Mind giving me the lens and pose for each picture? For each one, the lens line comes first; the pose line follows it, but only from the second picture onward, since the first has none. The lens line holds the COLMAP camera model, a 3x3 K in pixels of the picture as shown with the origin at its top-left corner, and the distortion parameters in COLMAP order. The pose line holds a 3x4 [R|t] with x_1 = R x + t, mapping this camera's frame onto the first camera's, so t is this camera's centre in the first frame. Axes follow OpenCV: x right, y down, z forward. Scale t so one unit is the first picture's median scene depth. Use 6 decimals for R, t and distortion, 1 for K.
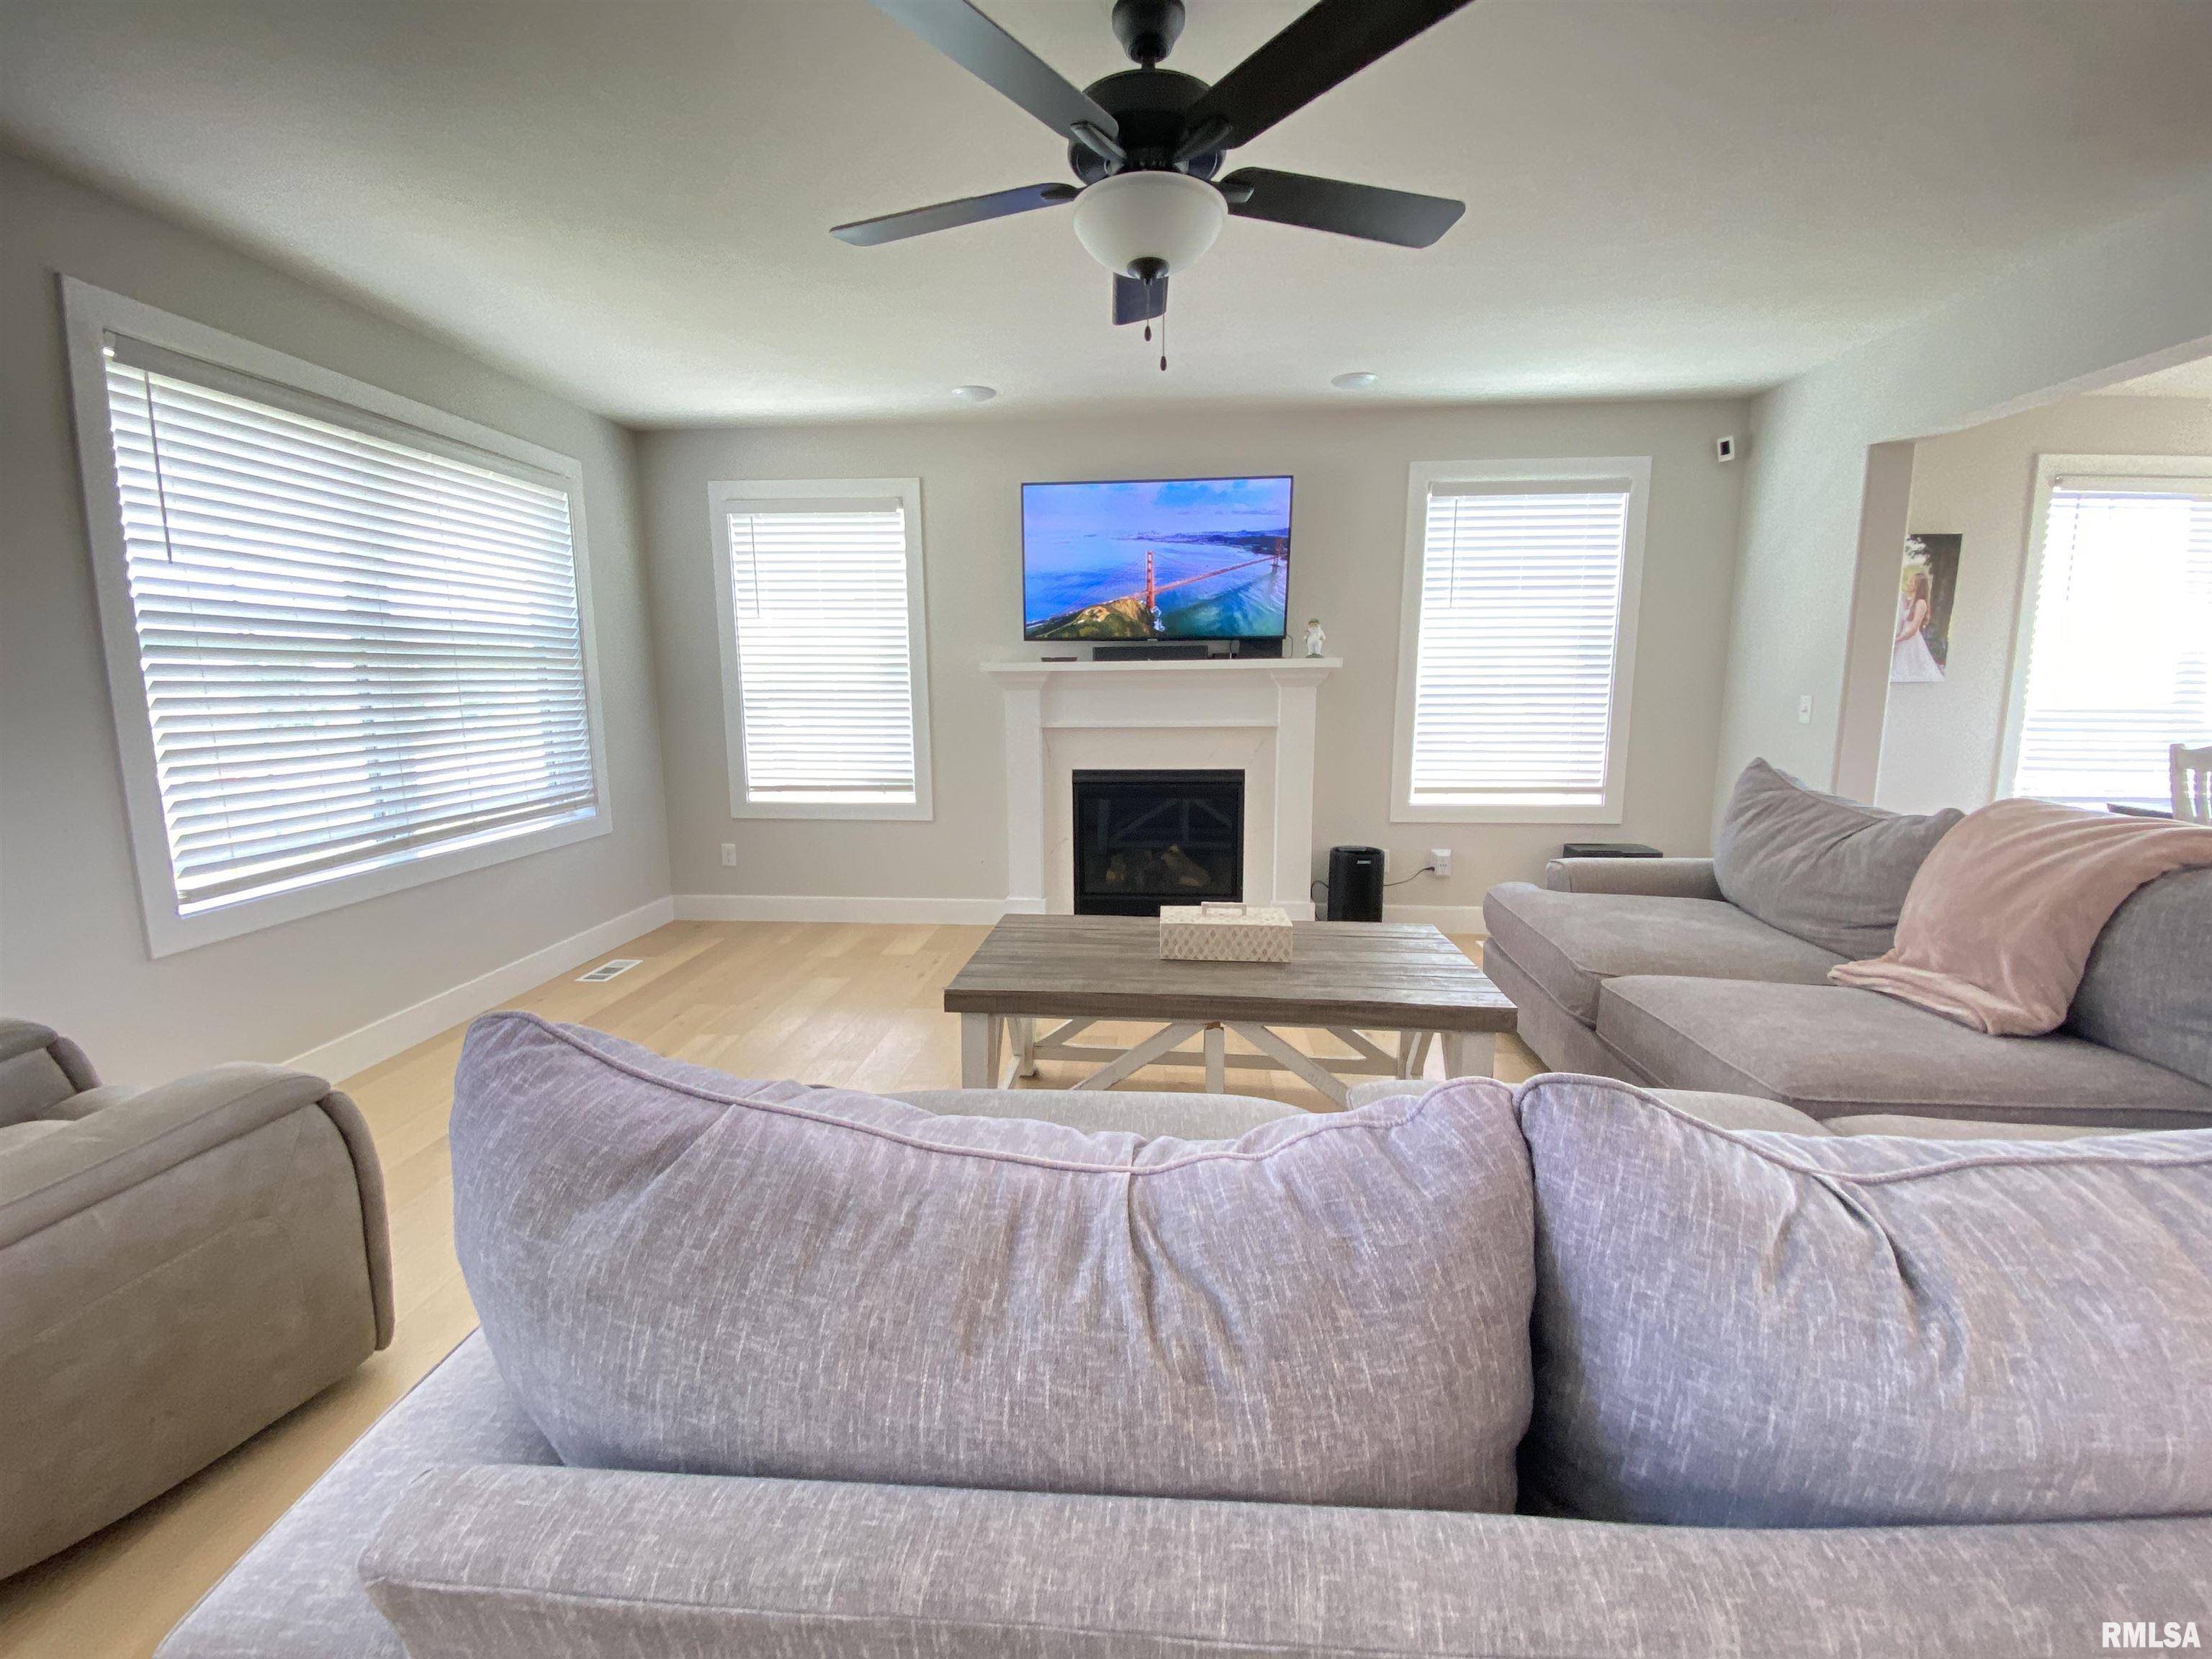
lens RADIAL K [[898.7, 0, 1085.7], [0, 898.7, 822.3], [0, 0, 1]] dist [0.016340, -0.019642]
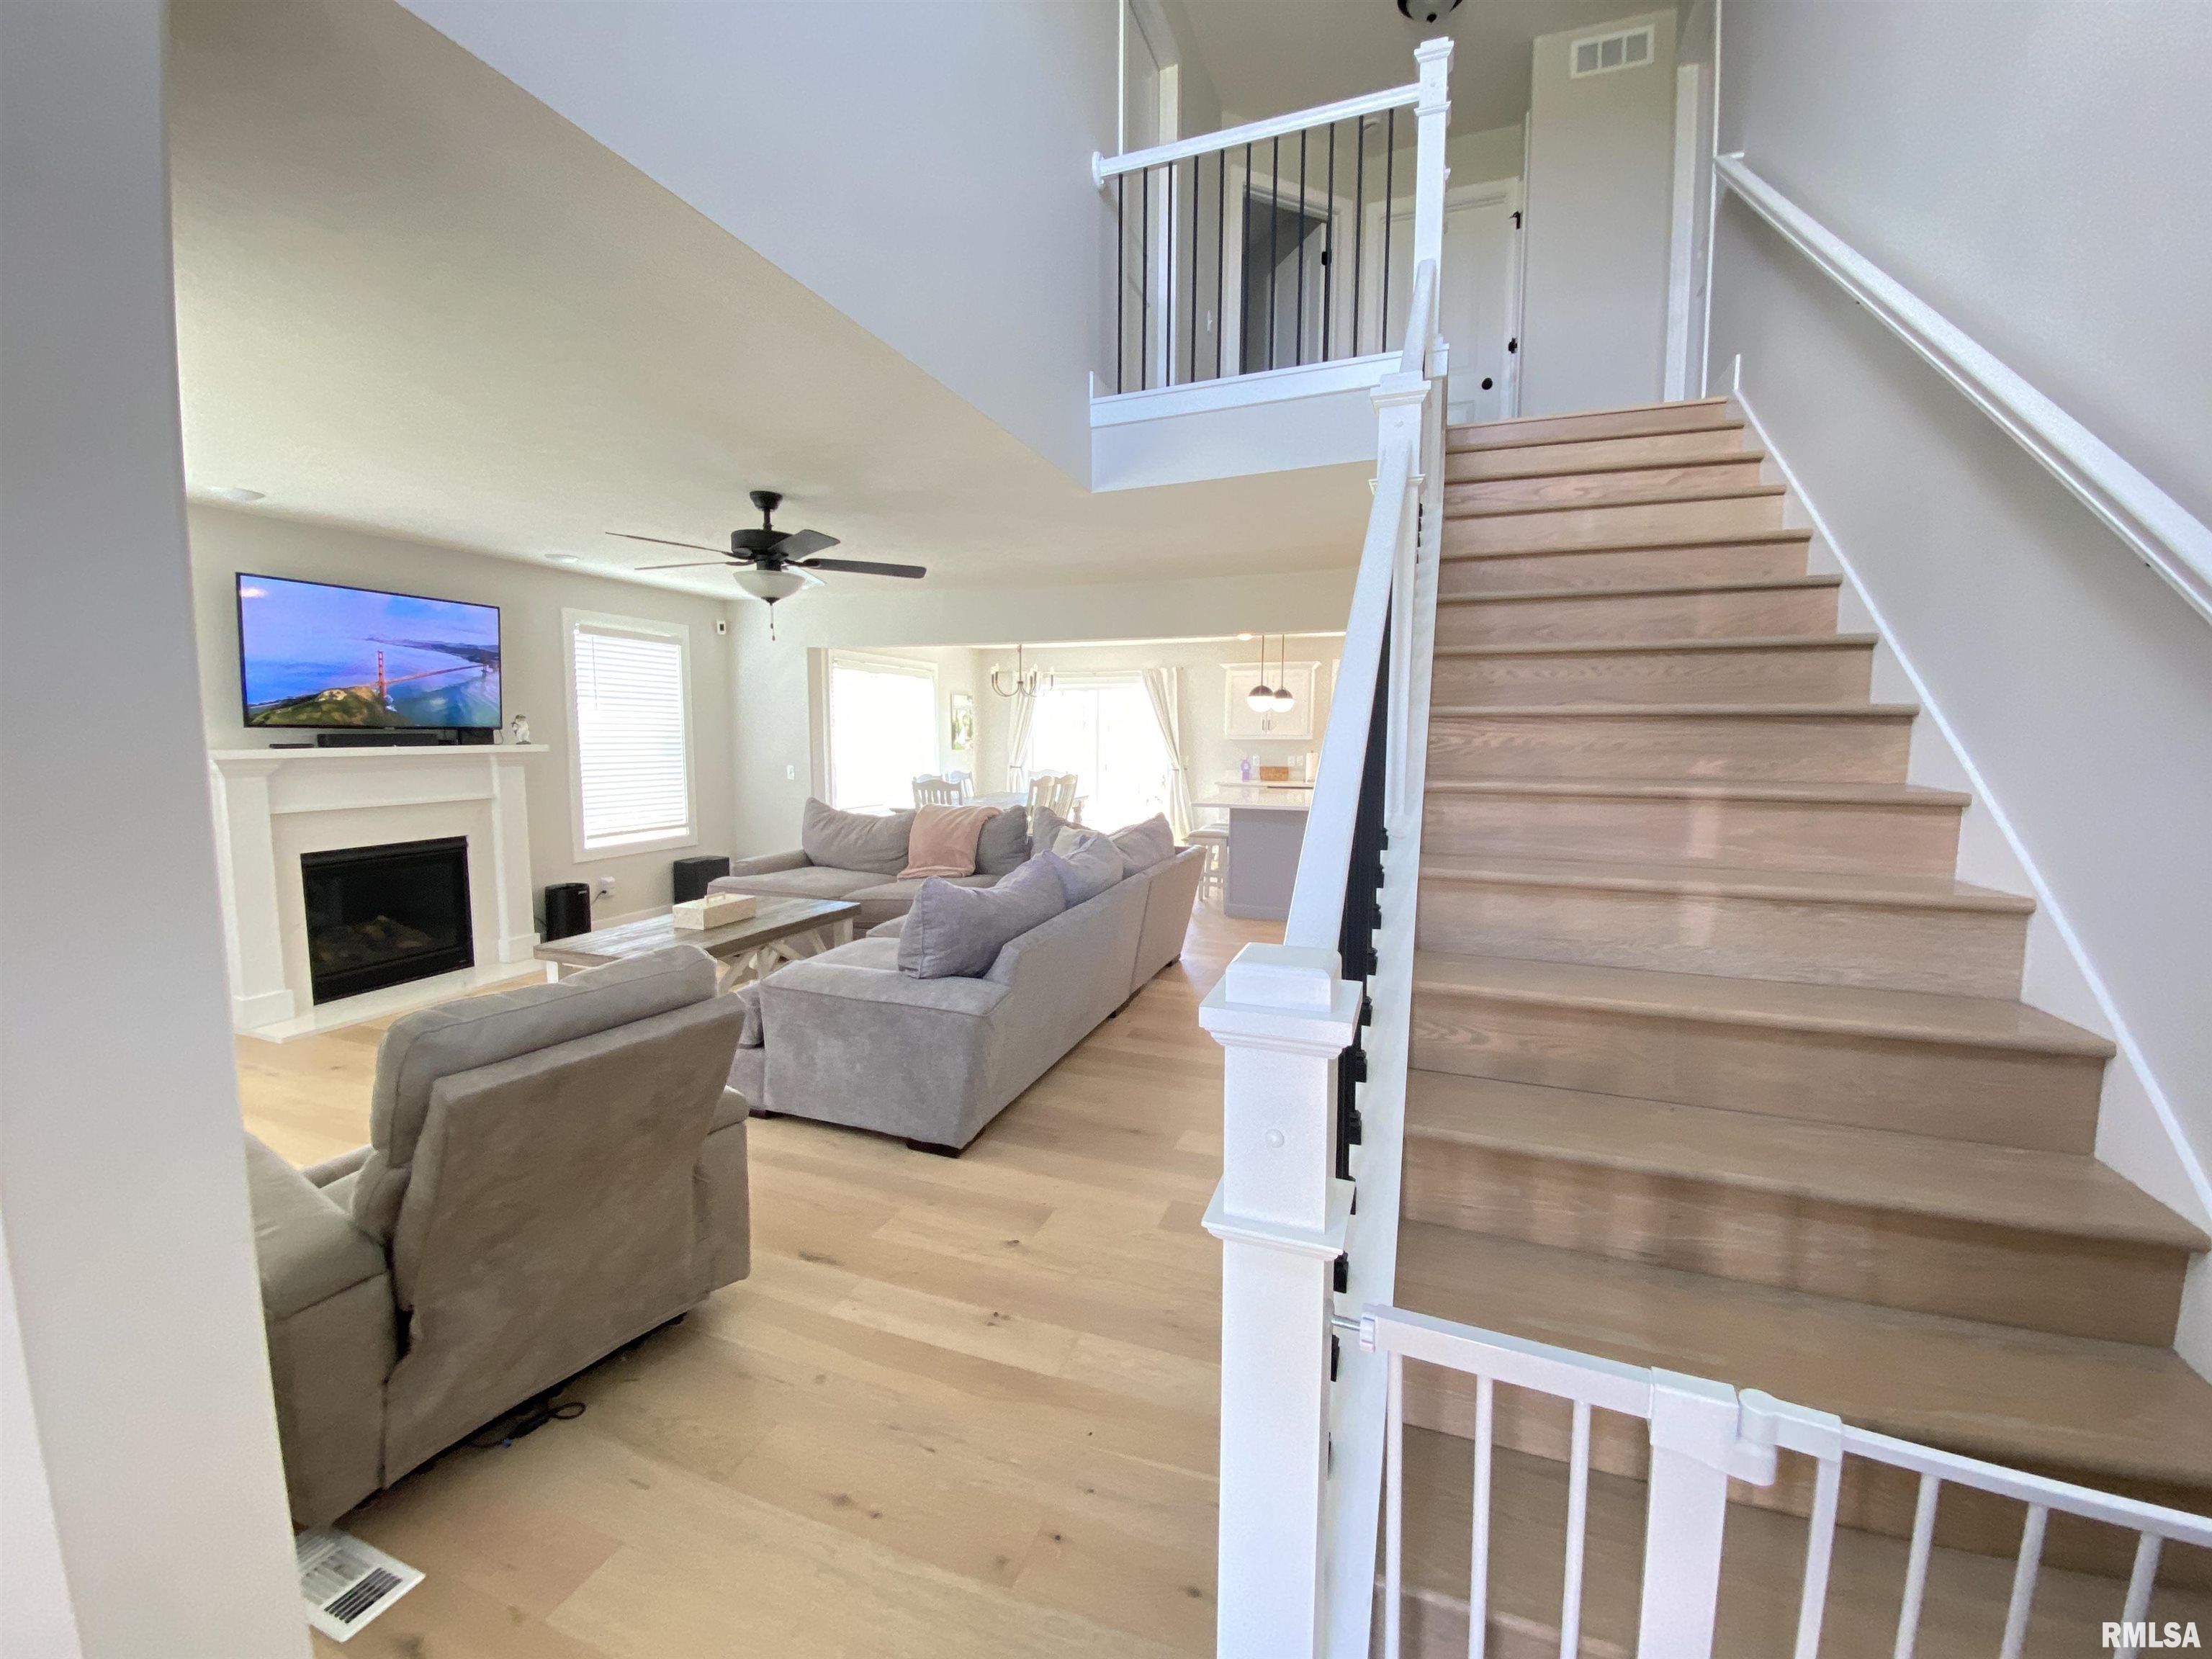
lens RADIAL K [[898.7, 0, 1085.7], [0, 898.7, 822.3], [0, 0, 1]] dist [0.016340, -0.019642]
pose [[0.276168, -0.087156, 0.957149, -0.828624], [0.142374, 0.988602, 0.048940, -0.019478], [-0.950506, 0.122757, 0.285429, -0.145897]]
